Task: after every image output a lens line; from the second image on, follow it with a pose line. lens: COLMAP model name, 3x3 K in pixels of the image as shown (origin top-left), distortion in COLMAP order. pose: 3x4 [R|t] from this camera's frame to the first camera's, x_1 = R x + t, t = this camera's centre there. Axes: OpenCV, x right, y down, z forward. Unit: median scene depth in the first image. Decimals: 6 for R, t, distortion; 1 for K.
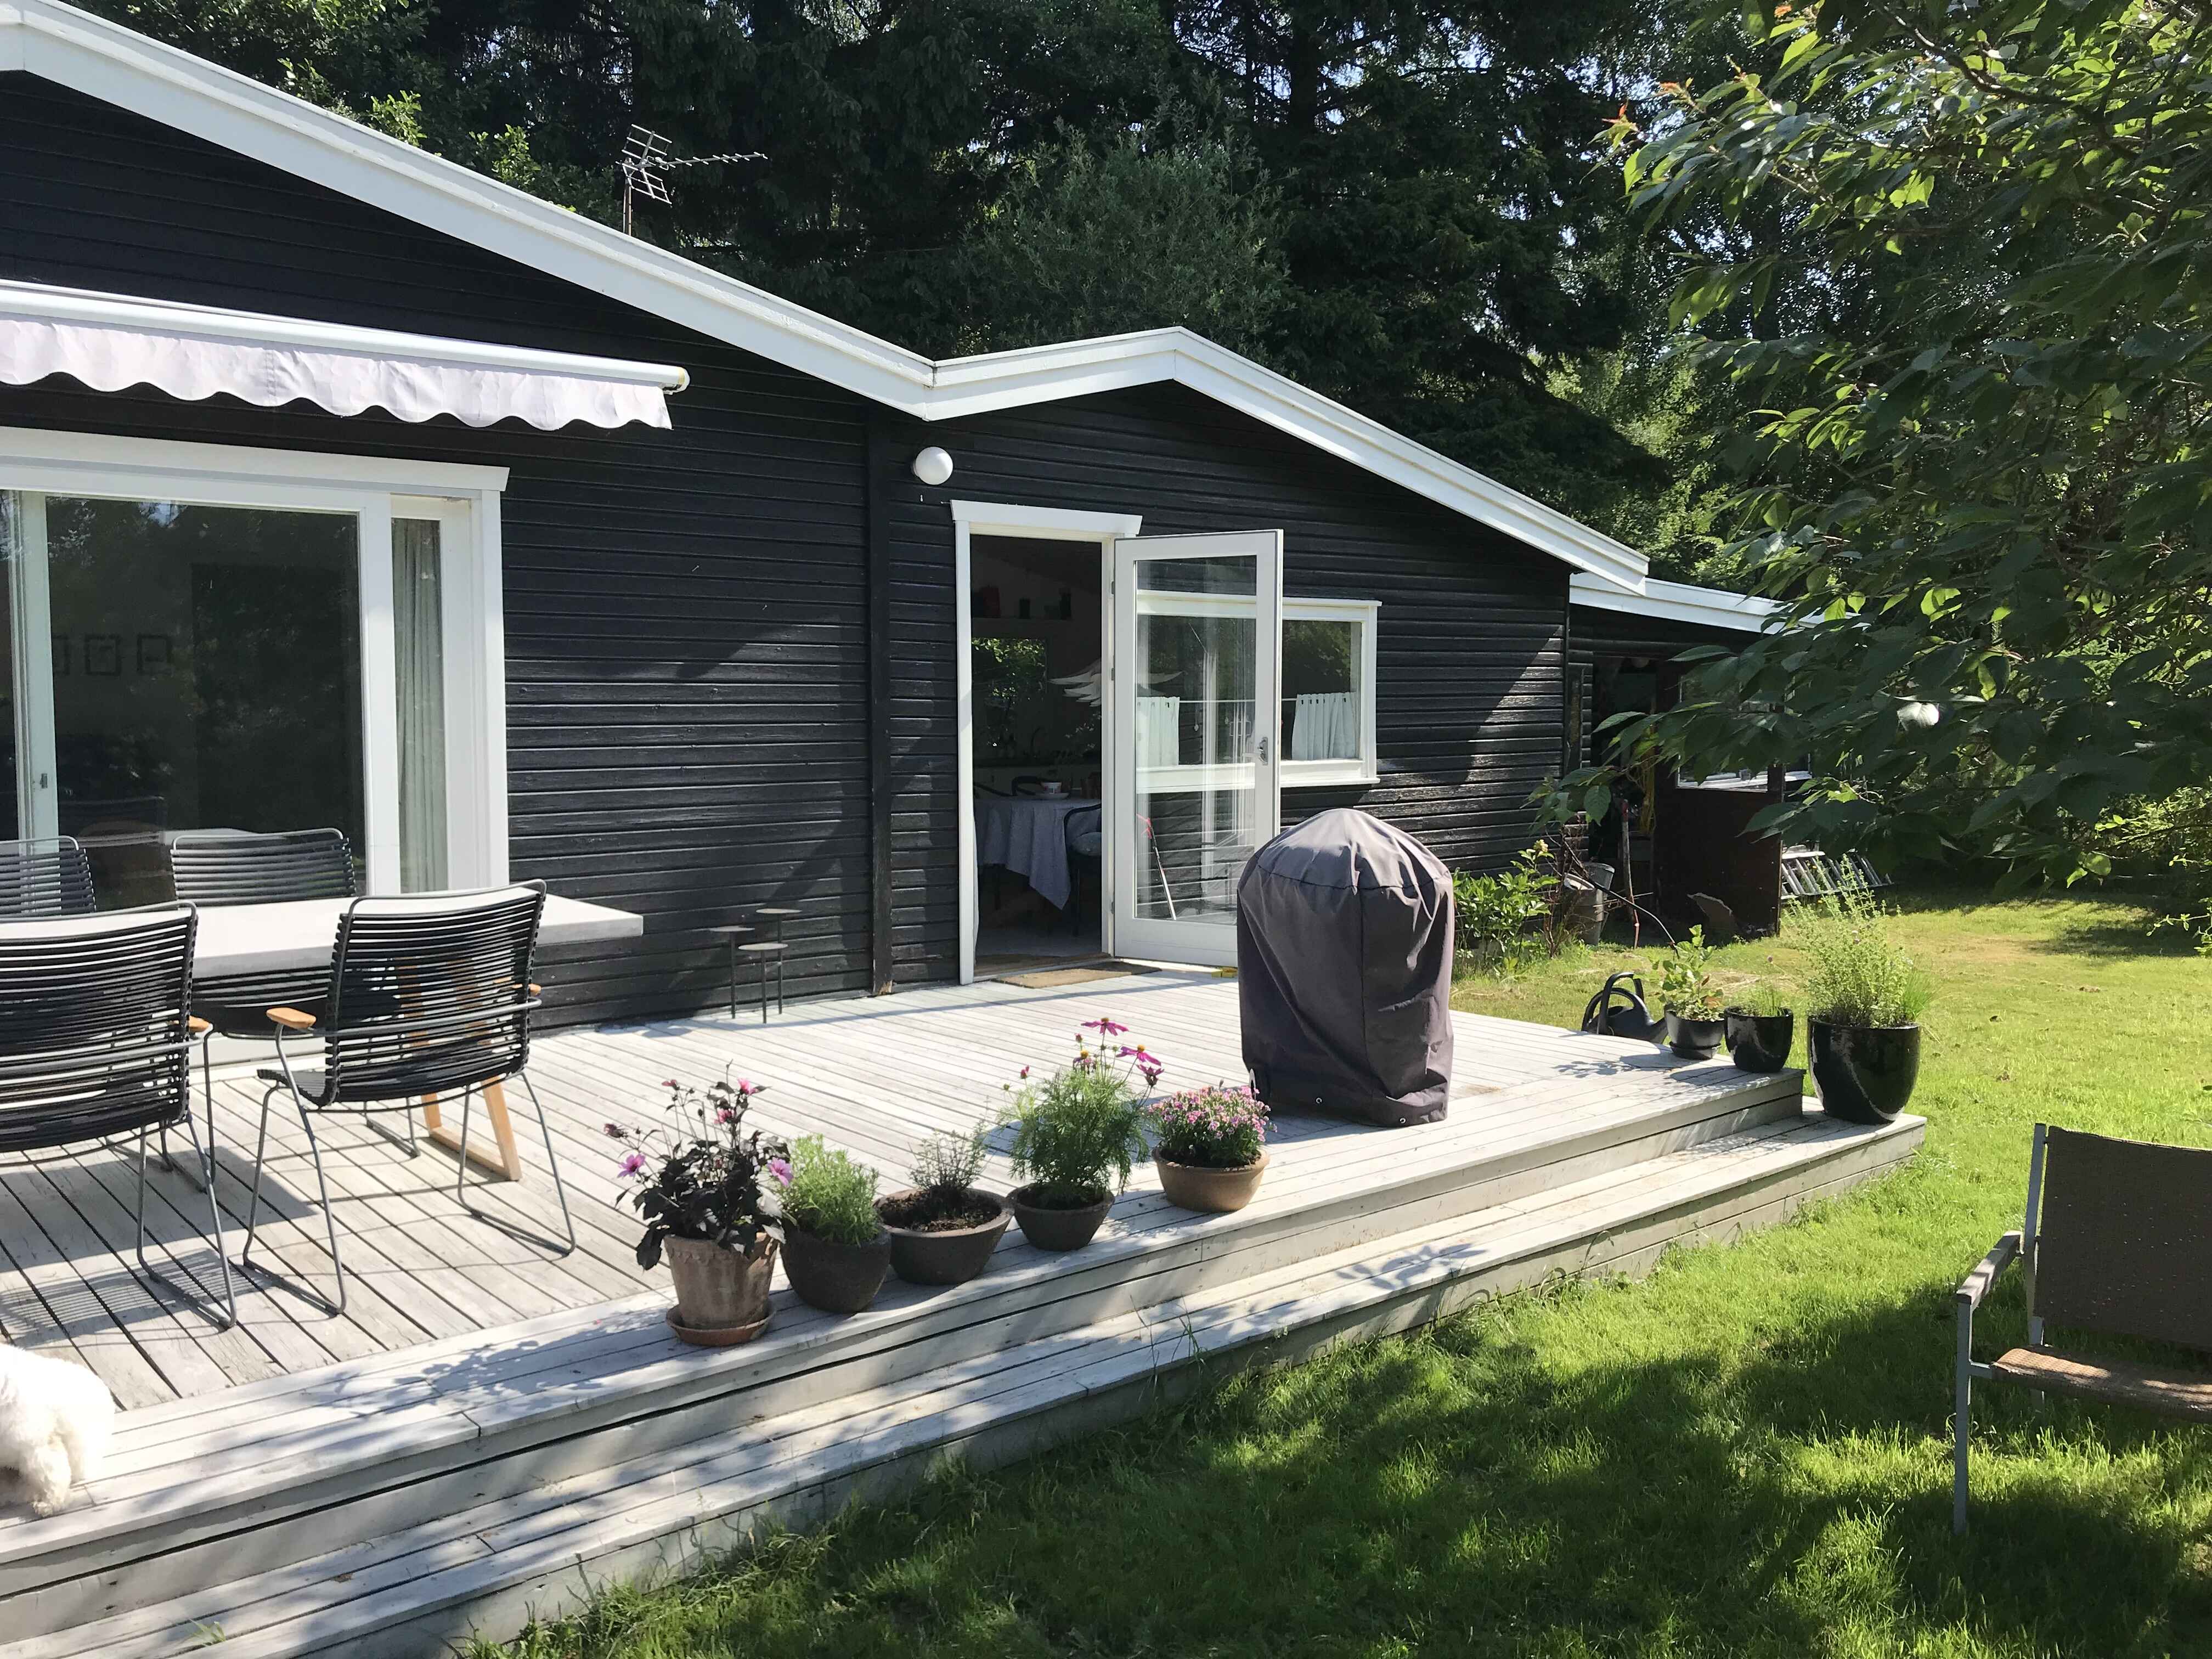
lens RADIAL K [[1811.1, 0, 1091.4], [0, 1811.1, 800.1], [0, 0, 1]] dist [0.044643, -0.042482]
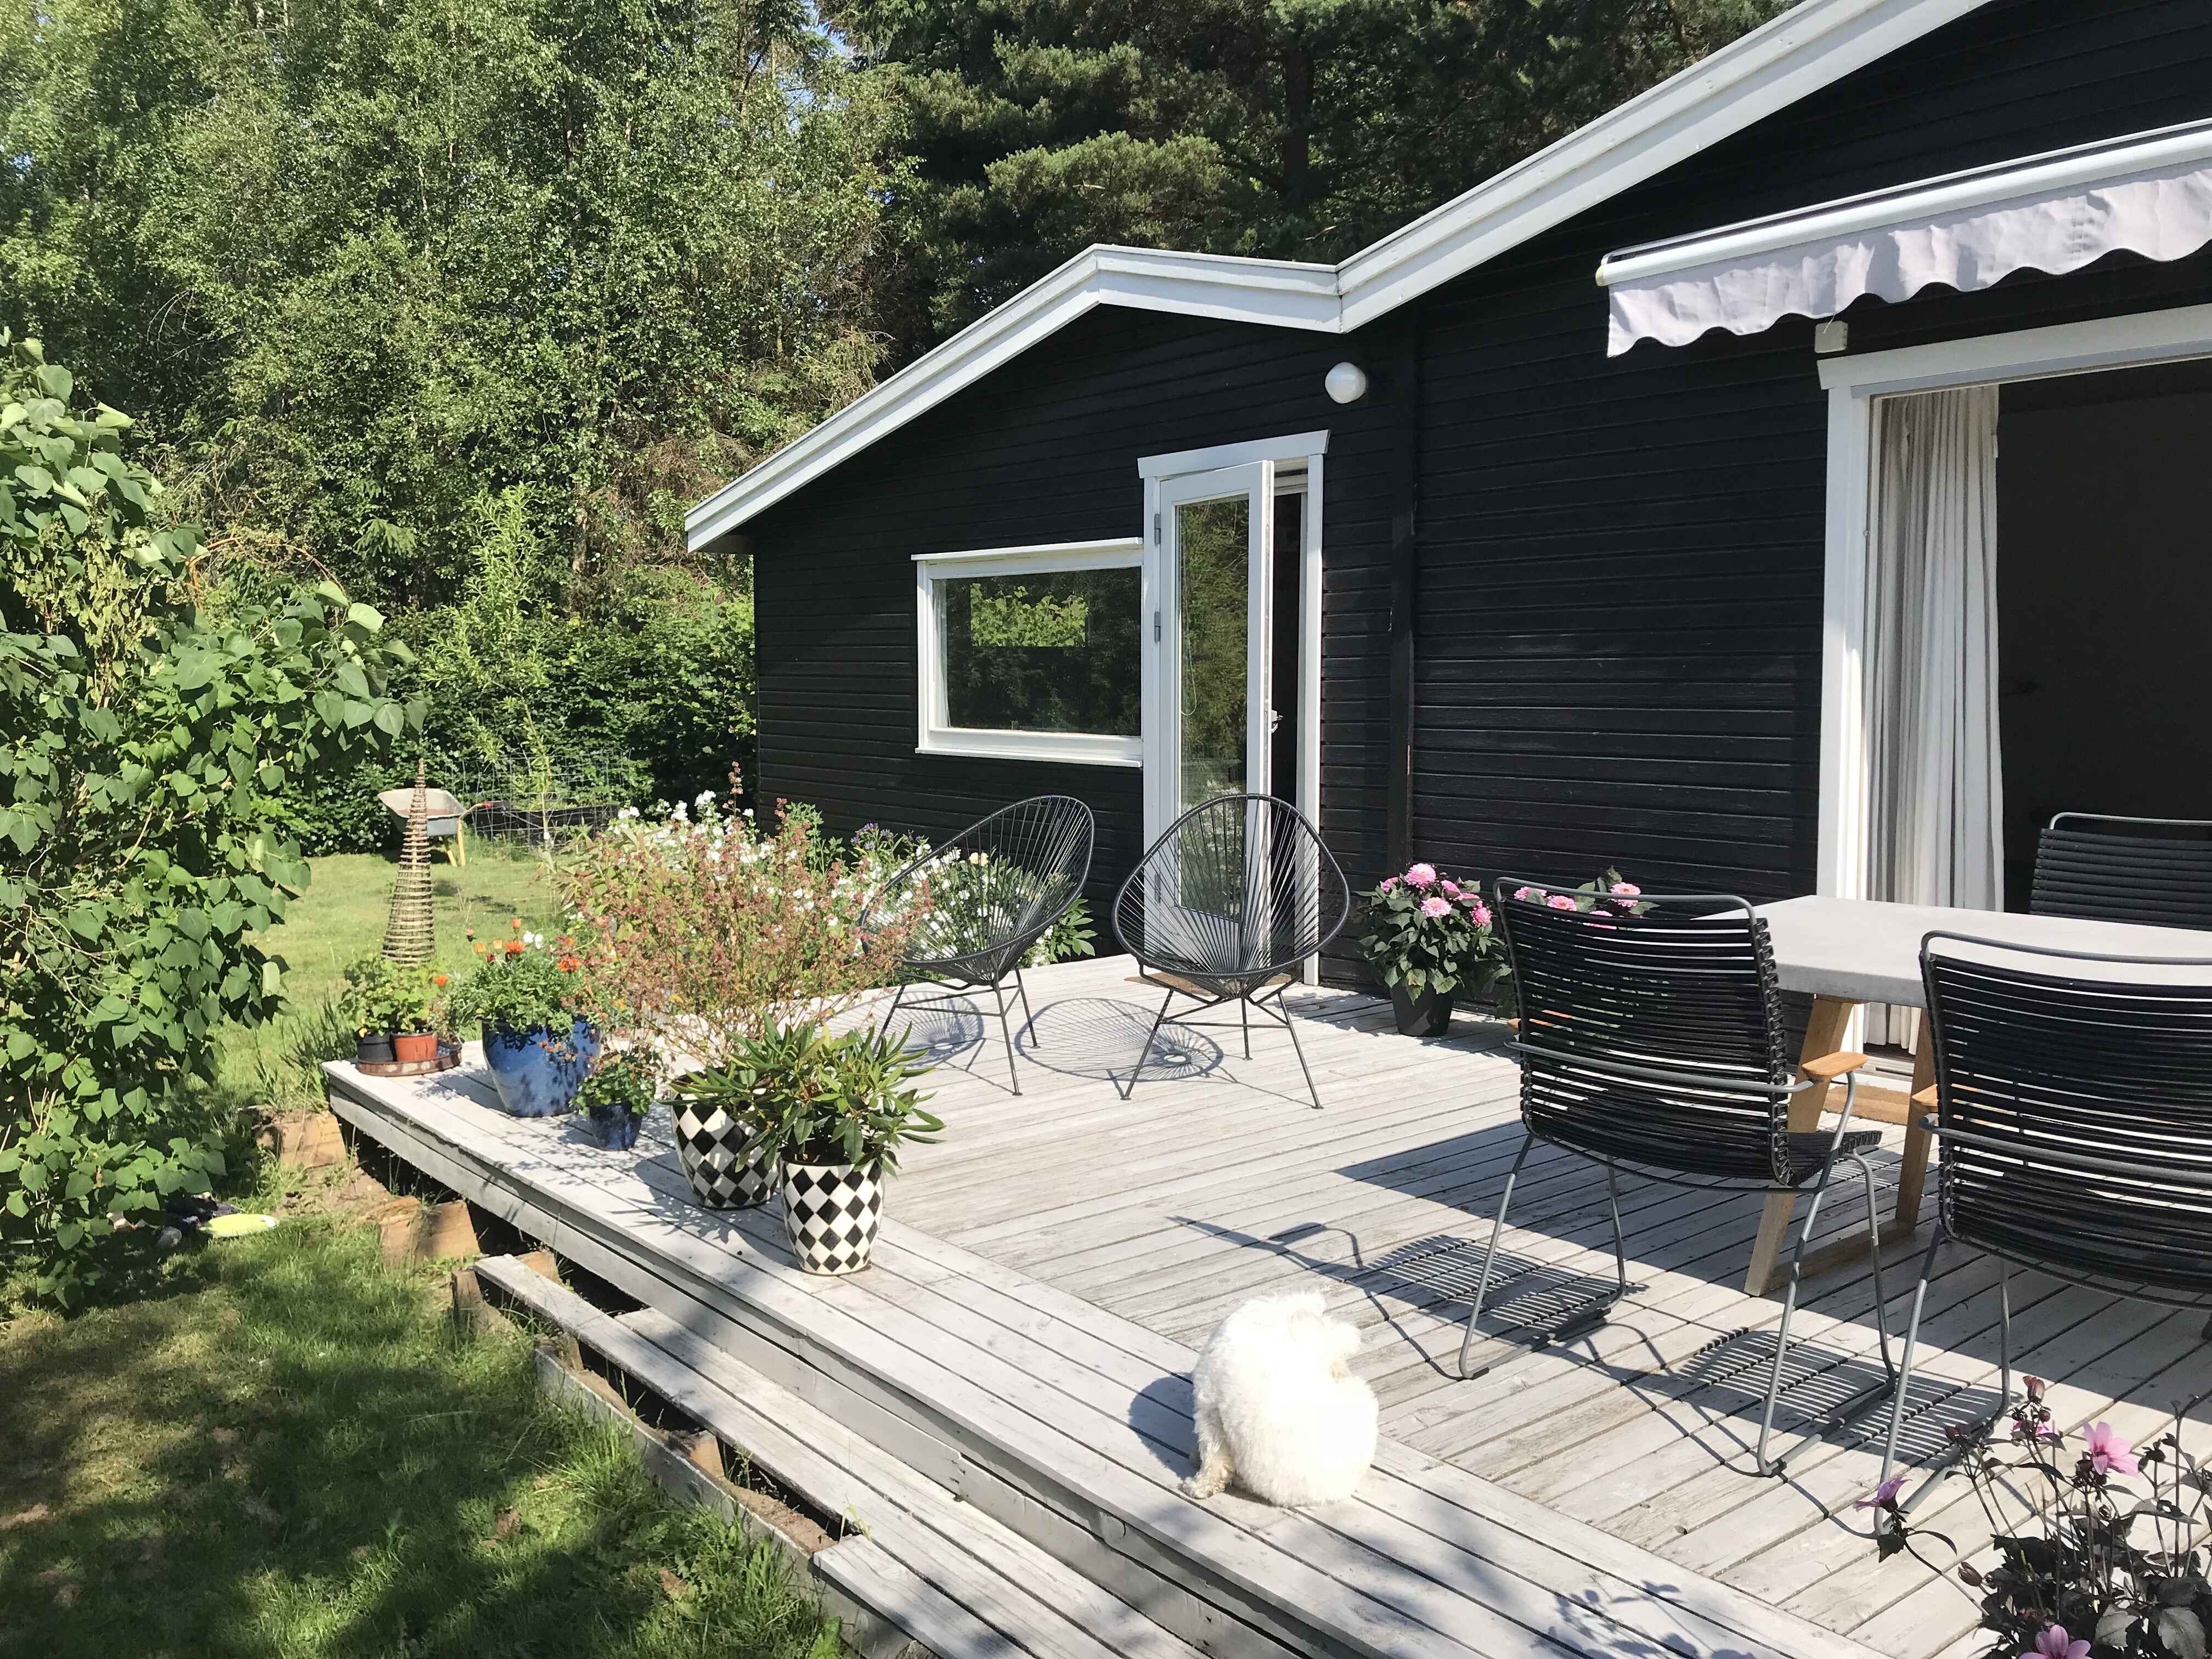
lens RADIAL K [[1811.1, 0, 1116.0], [0, 1811.1, 816.1], [0, 0, 1]] dist [0.044643, -0.042482]
pose [[0.011718, 0.082277, -0.996541, 0.153239], [-0.053349, 0.995241, 0.081542, -0.016045], [0.998507, 0.052209, 0.016052, 0.442031]]
